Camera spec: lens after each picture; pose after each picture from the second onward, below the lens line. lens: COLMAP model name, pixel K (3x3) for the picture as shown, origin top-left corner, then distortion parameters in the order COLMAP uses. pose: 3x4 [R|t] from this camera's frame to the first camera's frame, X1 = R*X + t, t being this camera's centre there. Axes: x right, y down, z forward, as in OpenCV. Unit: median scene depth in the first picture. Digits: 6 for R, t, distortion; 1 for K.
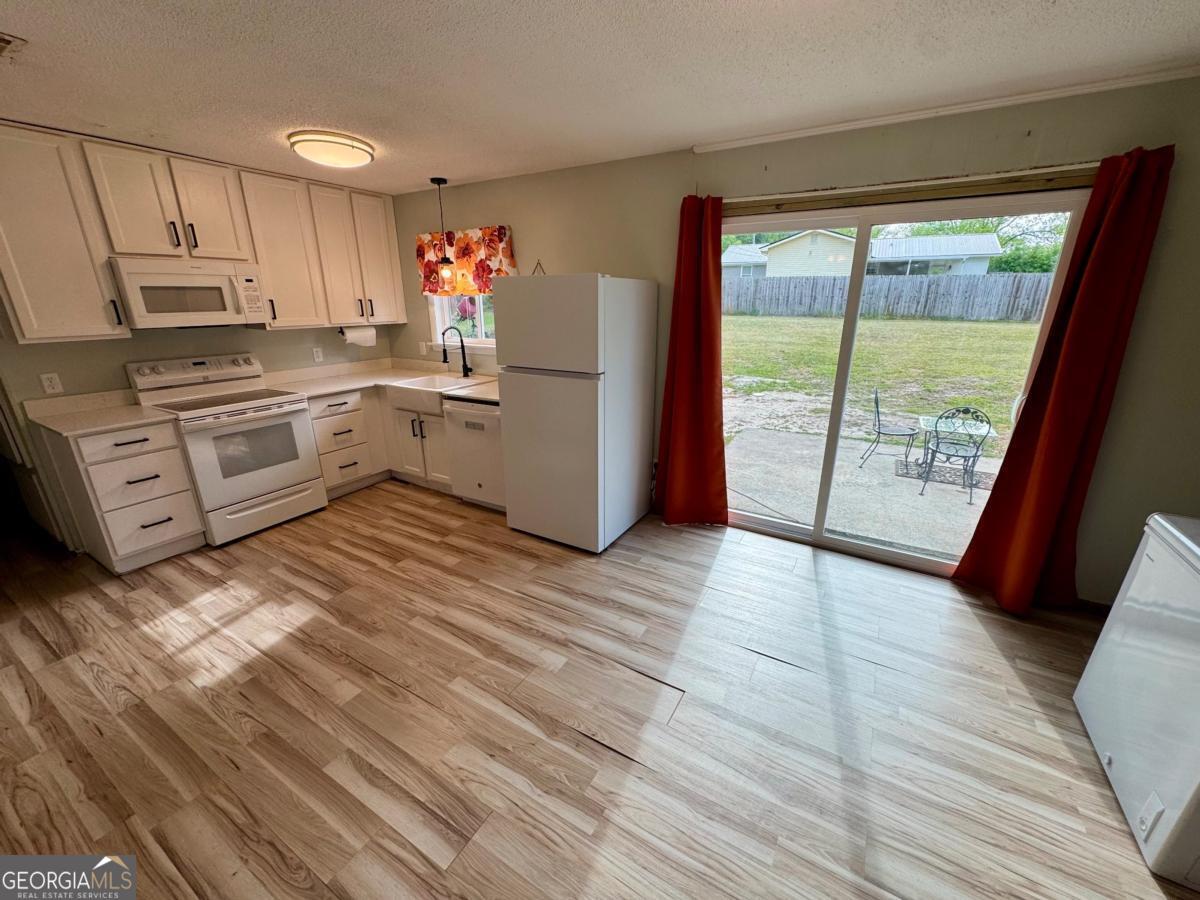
lens RADIAL K [[477.6, 0, 595.6], [0, 477.6, 451.1], [0, 0, 1]] dist [-0.001836, -0.000079]
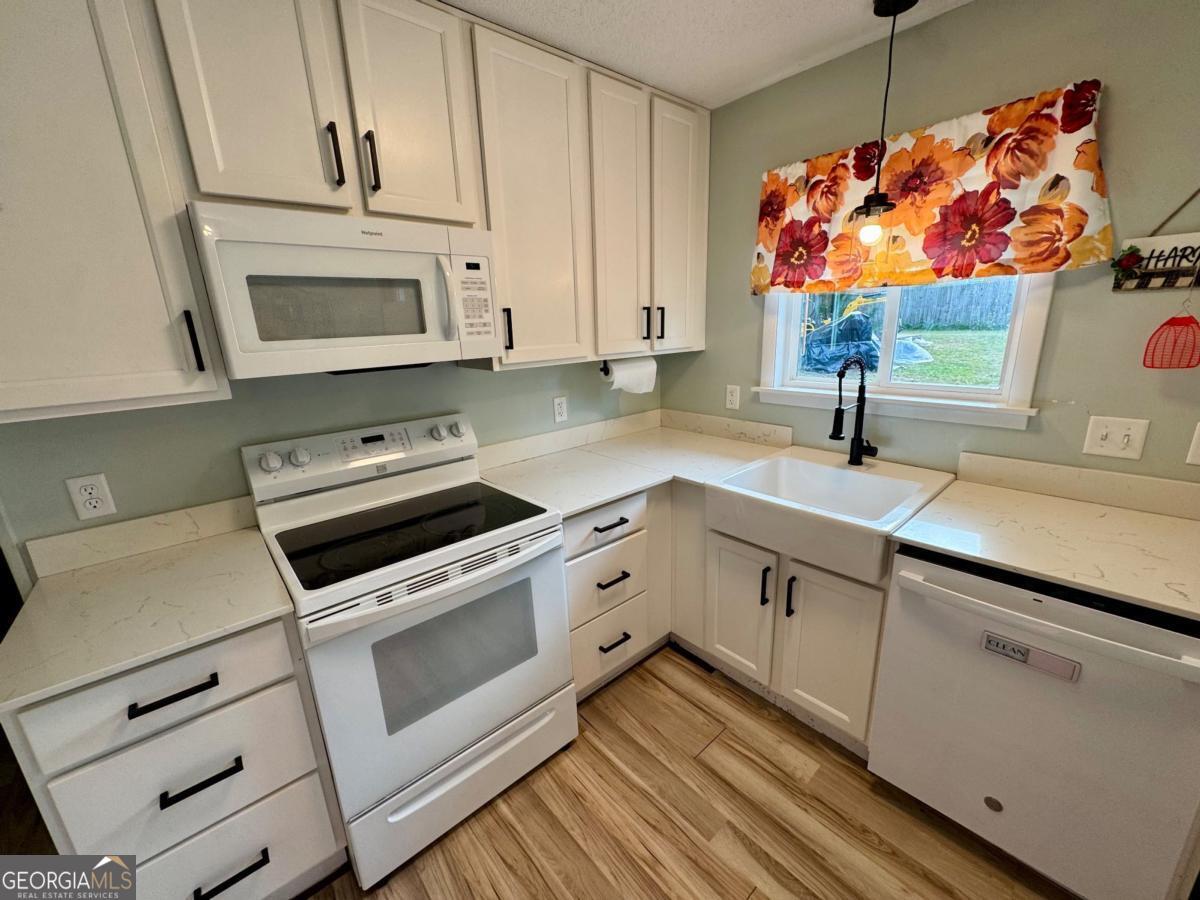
lens RADIAL K [[482.9, 0, 593.7], [0, 482.9, 452.6], [0, 0, 1]] dist [-0.001849, -0.000315]
pose [[0.947864, 0.049641, -0.314785, -0.416674], [-0.063117, 0.997468, -0.032758, -0.154944], [0.312362, 0.050918, 0.948598, 0.547139]]
